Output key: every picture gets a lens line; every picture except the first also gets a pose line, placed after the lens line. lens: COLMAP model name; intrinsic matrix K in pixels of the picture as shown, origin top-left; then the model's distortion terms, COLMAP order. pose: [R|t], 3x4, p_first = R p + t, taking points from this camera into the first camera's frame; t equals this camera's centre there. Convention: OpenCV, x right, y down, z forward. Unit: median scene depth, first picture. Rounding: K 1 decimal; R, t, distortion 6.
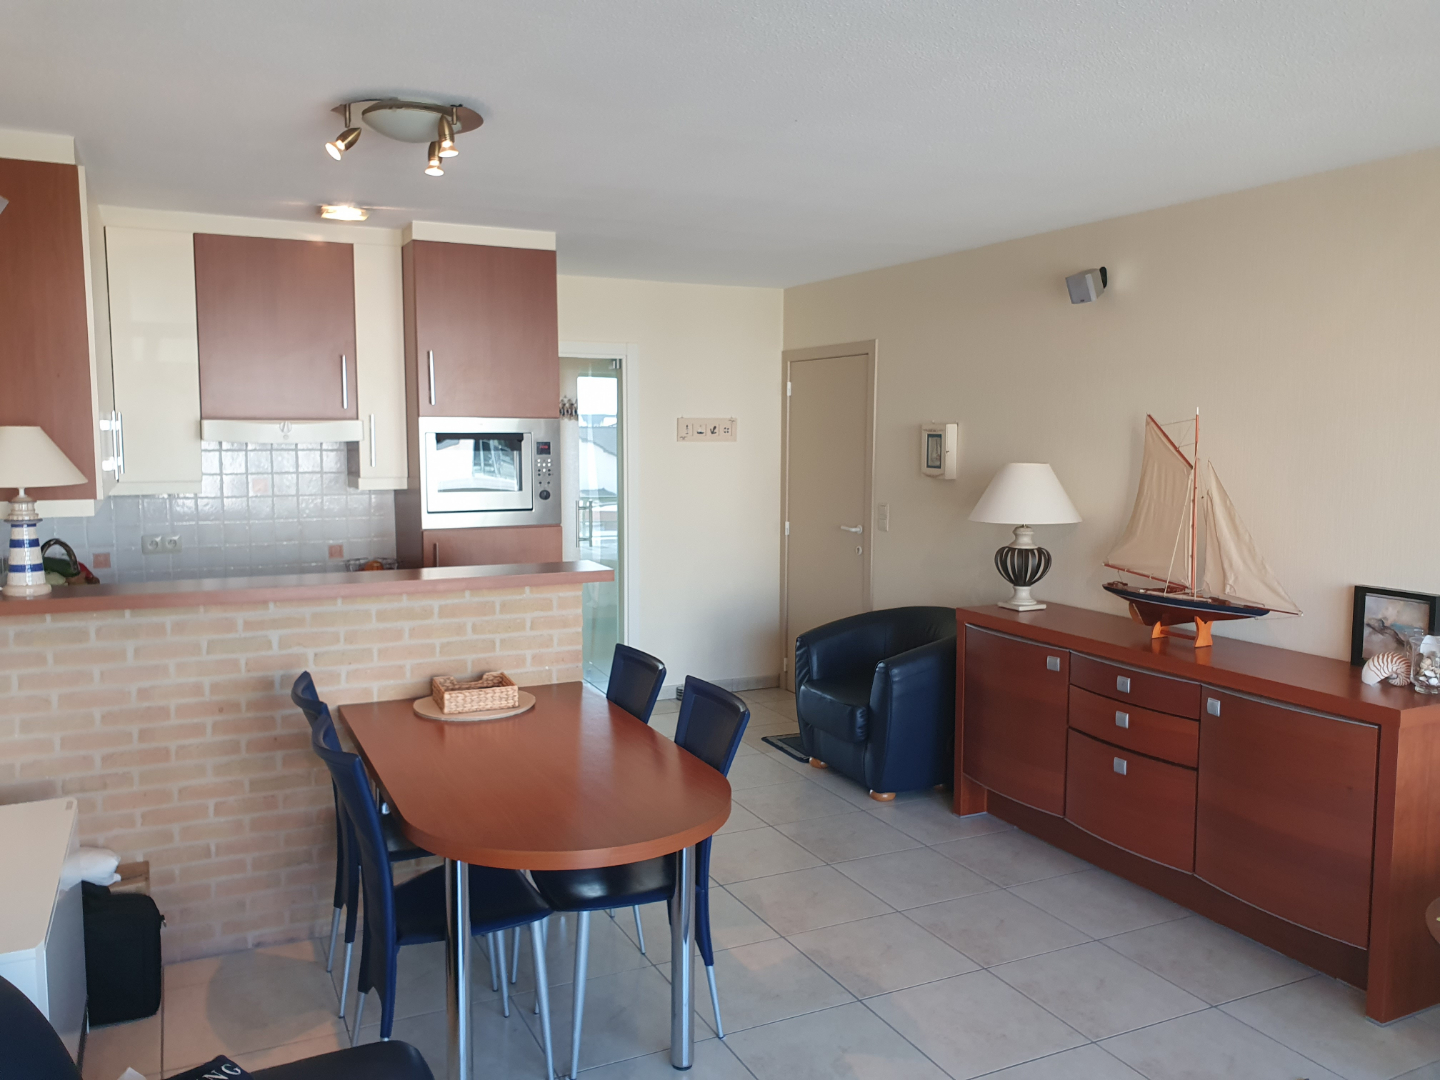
lens RADIAL K [[1119.0, 0, 717.1], [0, 1119.0, 533.4], [0, 0, 1]] dist [0.006349, 0.000851]
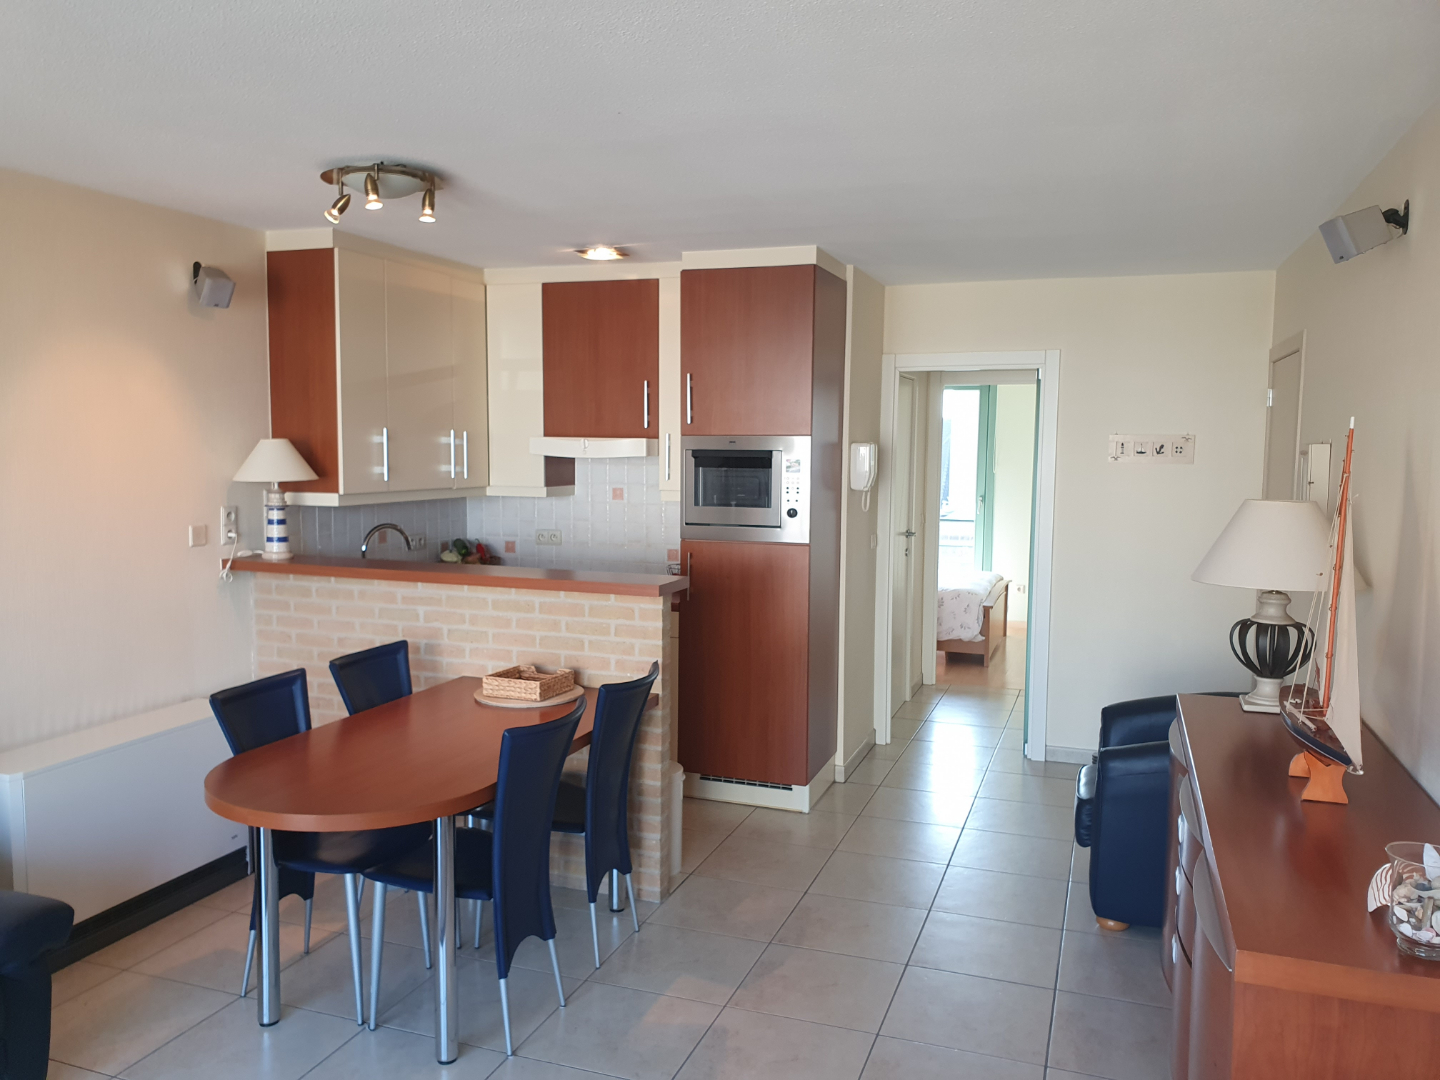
lens RADIAL K [[1129.2, 0, 720.0], [0, 1129.2, 540.0], [0, 0, 1]] dist [0.060300, -0.000680]
pose [[0.713216, 0.066794, -0.697755, 0.671413], [-0.076714, 0.996908, 0.017018, -0.030659], [0.696734, 0.041390, 0.716135, 0.319467]]
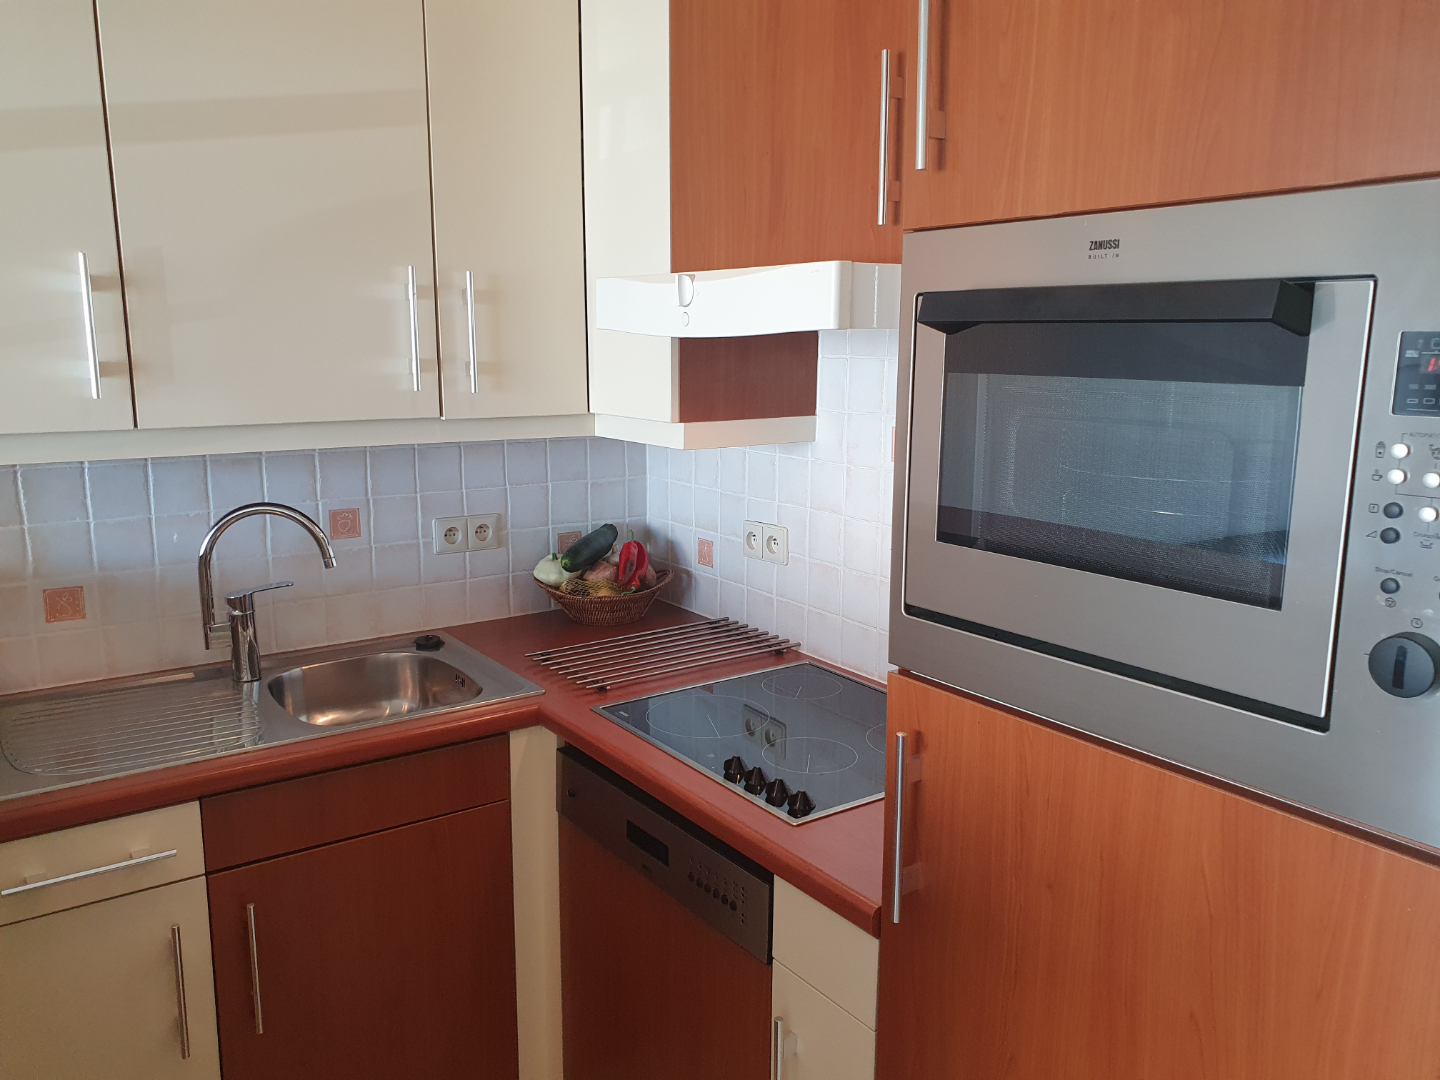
lens RADIAL K [[1119.0, 0, 717.1], [0, 1119.0, 533.4], [0, 0, 1]] dist [0.006349, 0.000851]
pose [[0.180831, 0.170800, -0.968570, -0.024954], [-0.098875, 0.982973, 0.154880, -0.091603], [0.978531, 0.067760, 0.194640, 1.167309]]
